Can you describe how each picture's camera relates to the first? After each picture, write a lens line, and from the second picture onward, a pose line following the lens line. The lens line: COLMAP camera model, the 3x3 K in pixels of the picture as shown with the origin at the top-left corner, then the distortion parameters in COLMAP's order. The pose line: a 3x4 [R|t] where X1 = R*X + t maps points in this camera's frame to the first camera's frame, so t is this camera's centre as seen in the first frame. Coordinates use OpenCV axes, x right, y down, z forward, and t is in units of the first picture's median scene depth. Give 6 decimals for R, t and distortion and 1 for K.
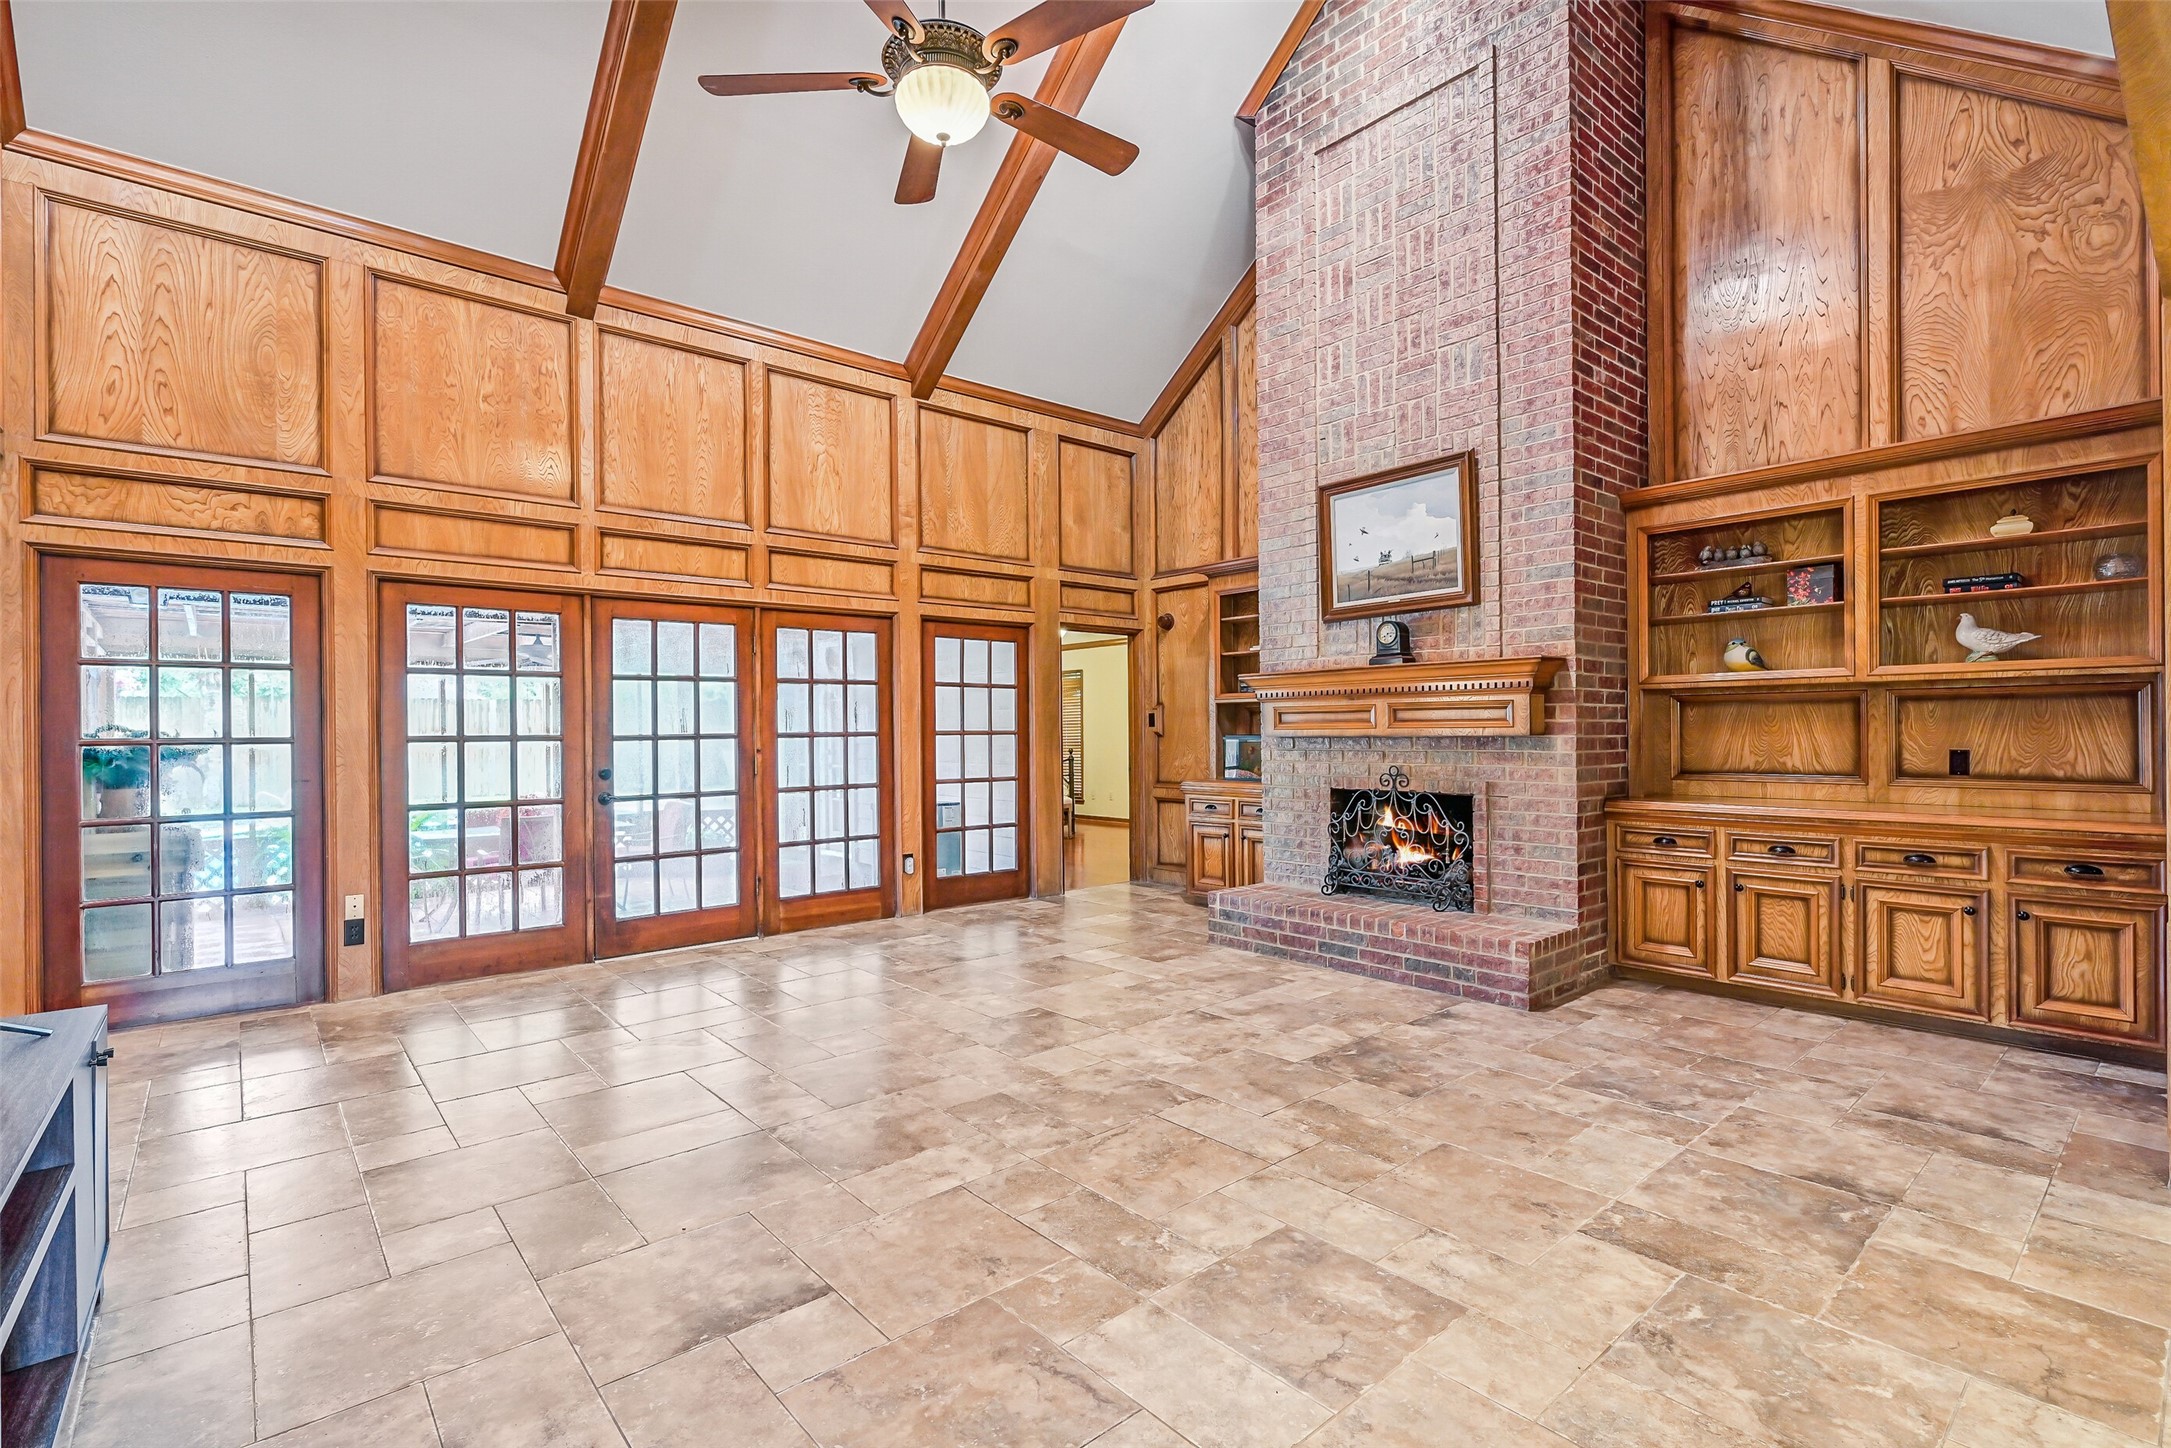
lens RADIAL K [[998.3, 0, 1094.4], [0, 998.3, 729.1], [0, 0, 1]] dist [-0.000742, 0.001434]
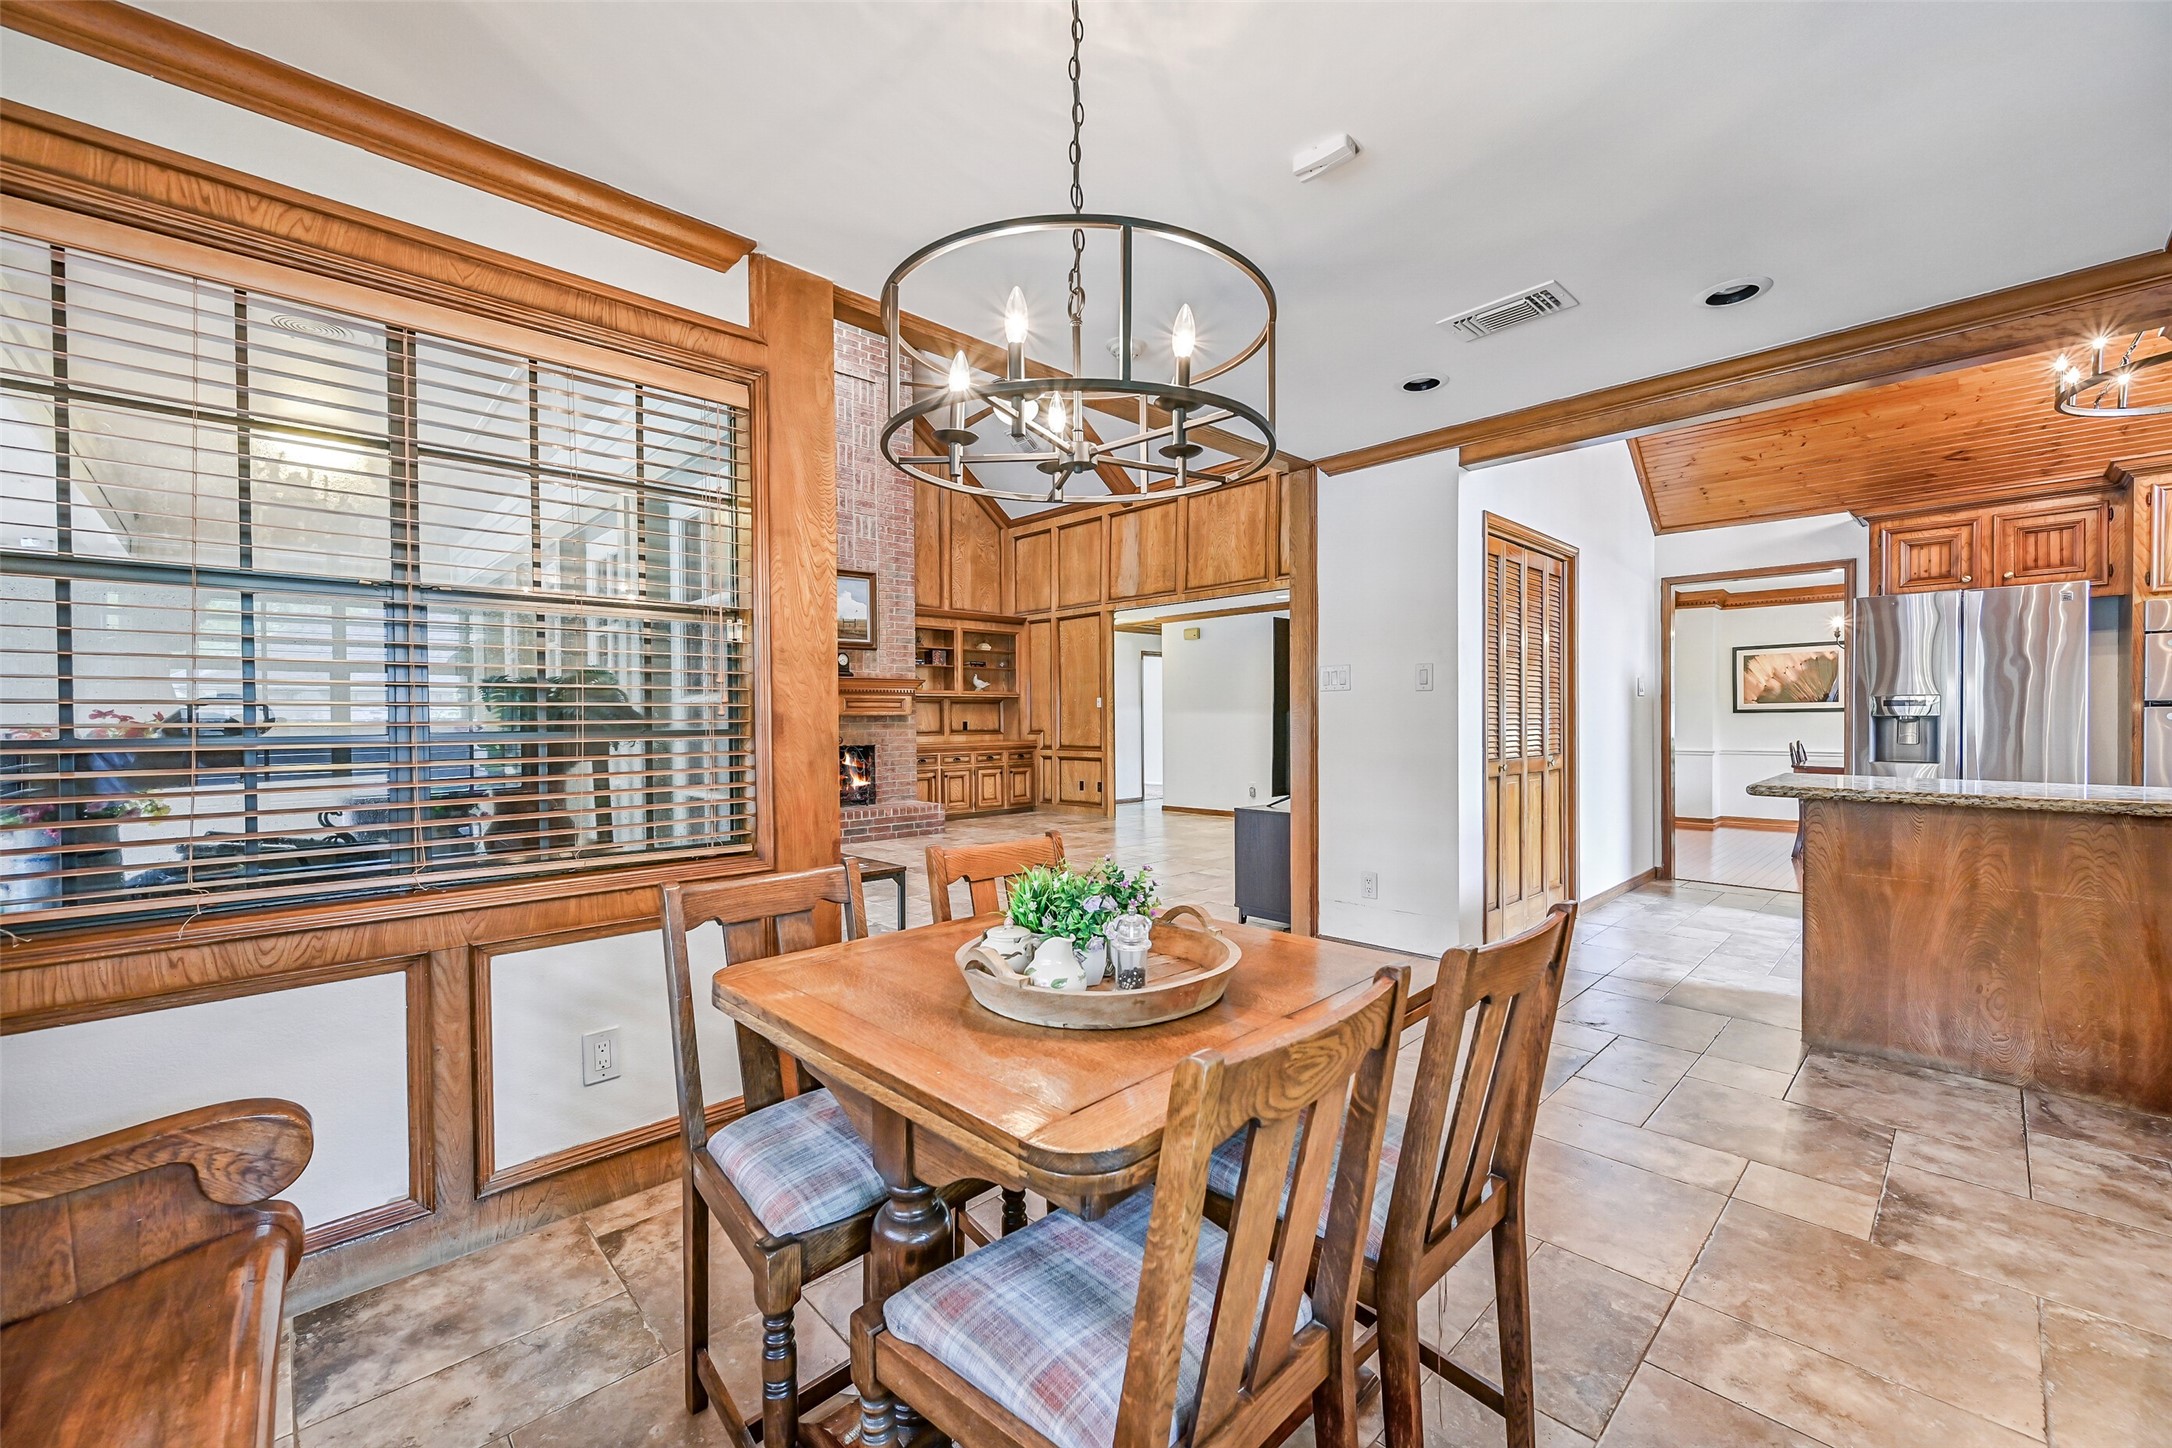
lens RADIAL K [[863.1, 0, 1094.2], [0, 863.1, 731.2], [0, 0, 1]] dist [-0.000273, 0.000044]
pose [[-0.046064, -0.006255, 0.998919, -1.586754], [0.009895, 0.999928, 0.006718, 0.035591], [-0.998889, 0.010194, -0.045998, 0.743080]]
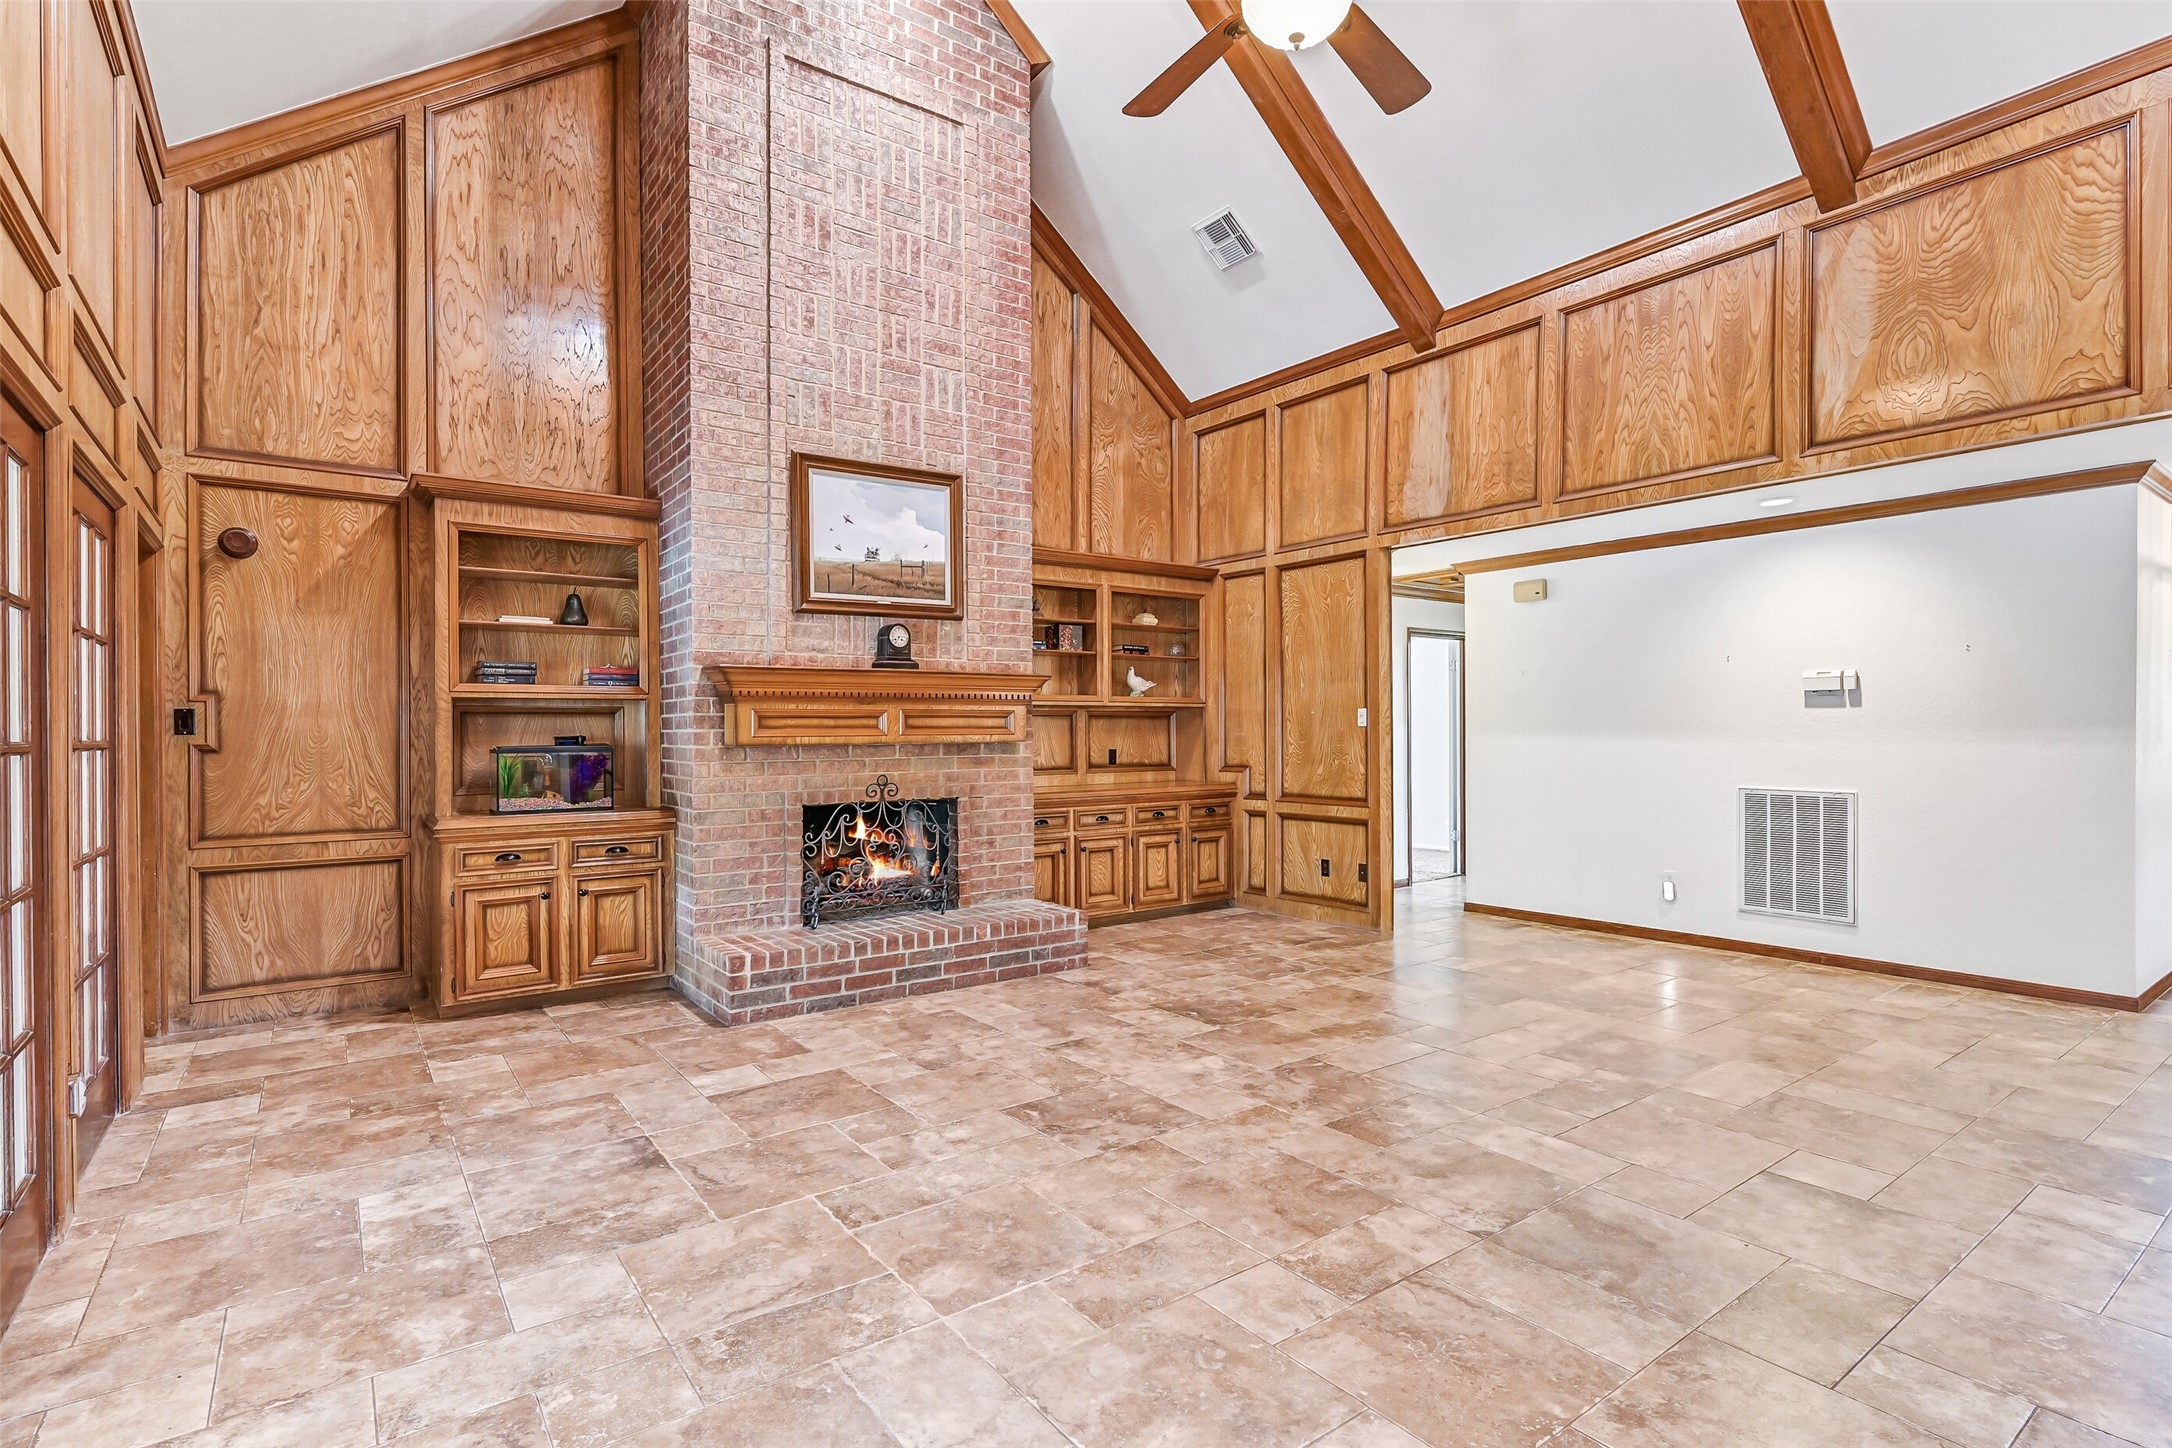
lens RADIAL K [[1052.5, 0, 1098.4], [0, 1052.5, 729.4], [0, 0, 1]] dist [-0.001675, 0.001835]
pose [[0.076263, 0.010243, 0.997035, -0.847828], [0.006048, 0.999924, -0.010735, 0.006658], [-0.997069, 0.006848, 0.076195, 0.886667]]
